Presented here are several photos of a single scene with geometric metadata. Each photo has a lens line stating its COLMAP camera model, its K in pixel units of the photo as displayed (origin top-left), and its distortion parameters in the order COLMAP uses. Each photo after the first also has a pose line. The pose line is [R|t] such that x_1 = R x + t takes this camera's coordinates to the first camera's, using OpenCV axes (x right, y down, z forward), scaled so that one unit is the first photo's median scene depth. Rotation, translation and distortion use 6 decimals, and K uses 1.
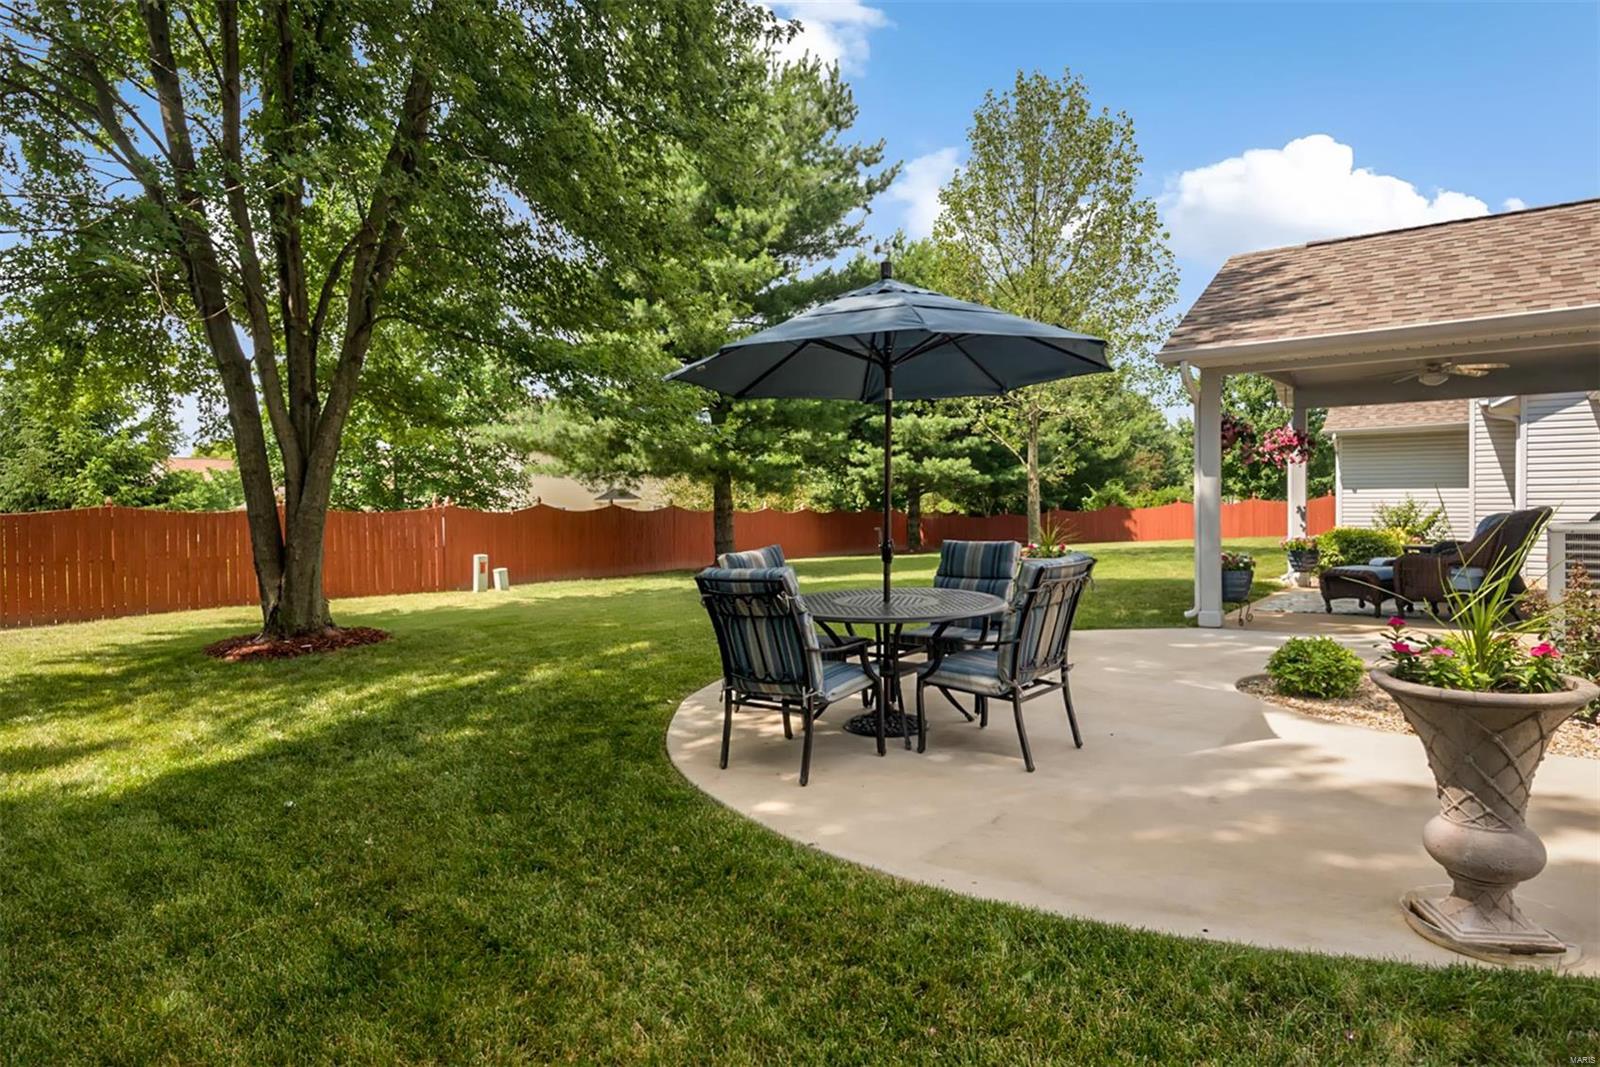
lens RADIAL K [[875.5, 0, 800.0], [0, 875.5, 533.5], [0, 0, 1]] dist [-0.001682, 0.000055]
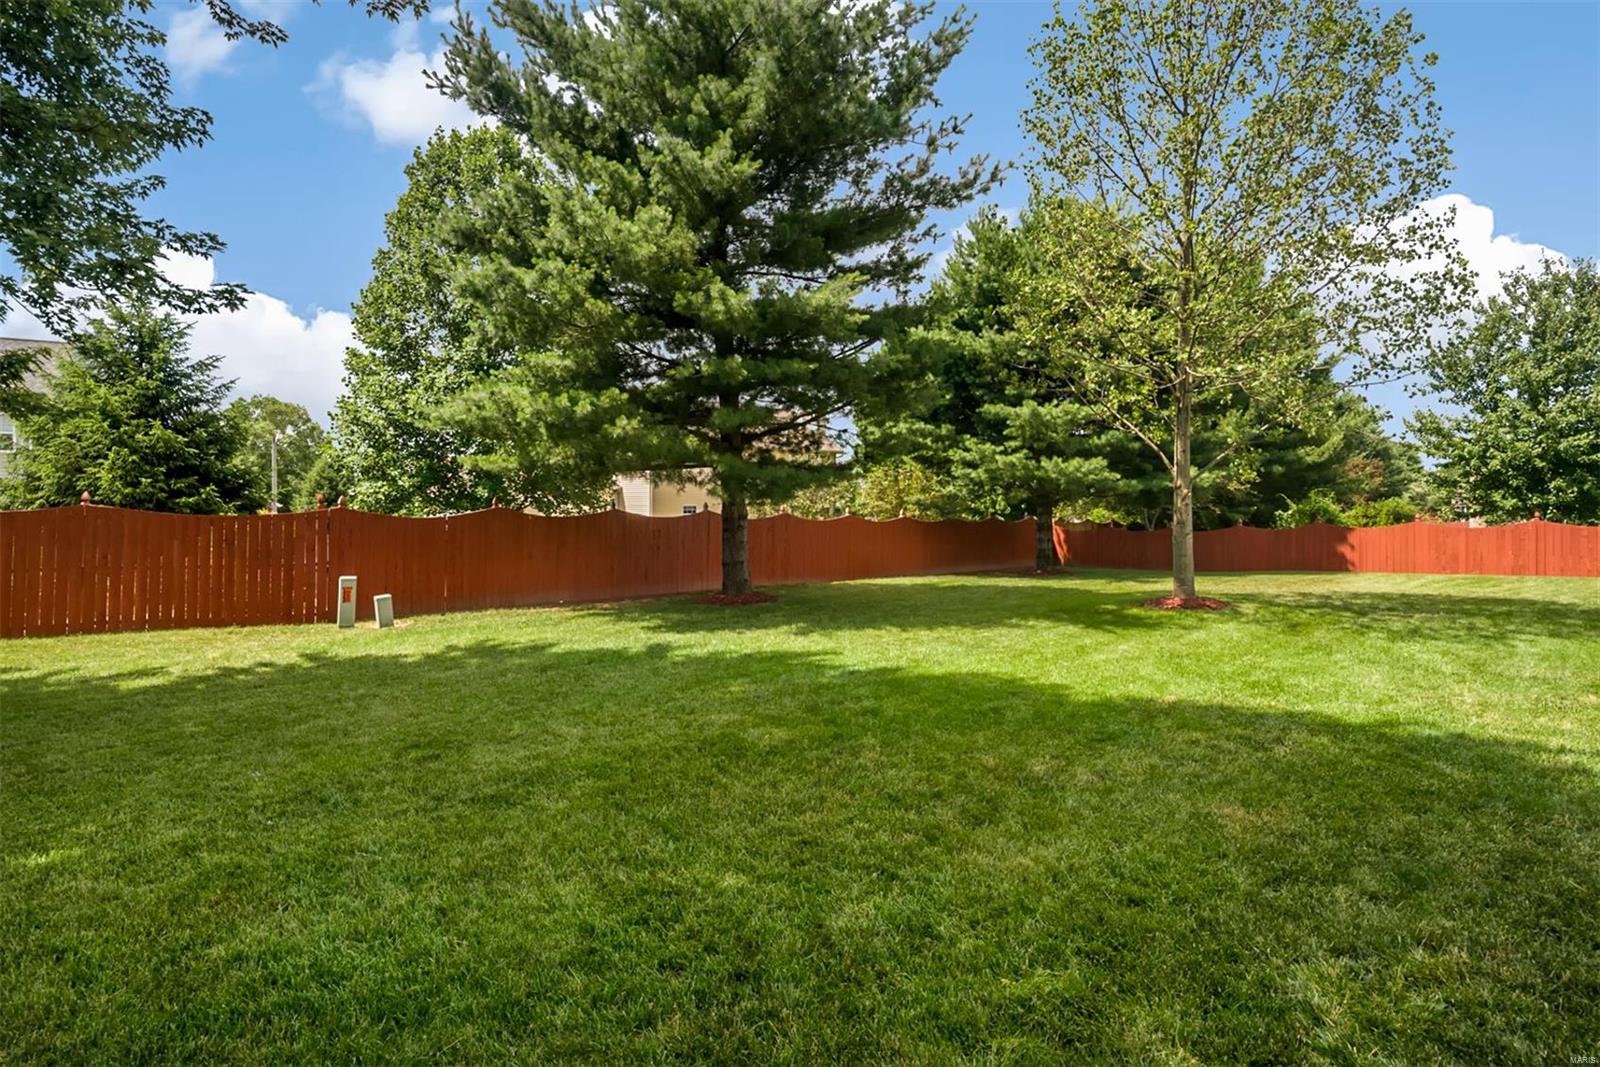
lens RADIAL K [[775.9, 0, 799.6], [0, 775.9, 499.4], [0, 0, 1]] dist [0.001733, -0.015501]
pose [[0.969635, 0.023555, -0.243419, 0.091283], [-0.032478, 0.998937, -0.032707, -0.017871], [0.242390, 0.039620, 0.969370, 0.262327]]
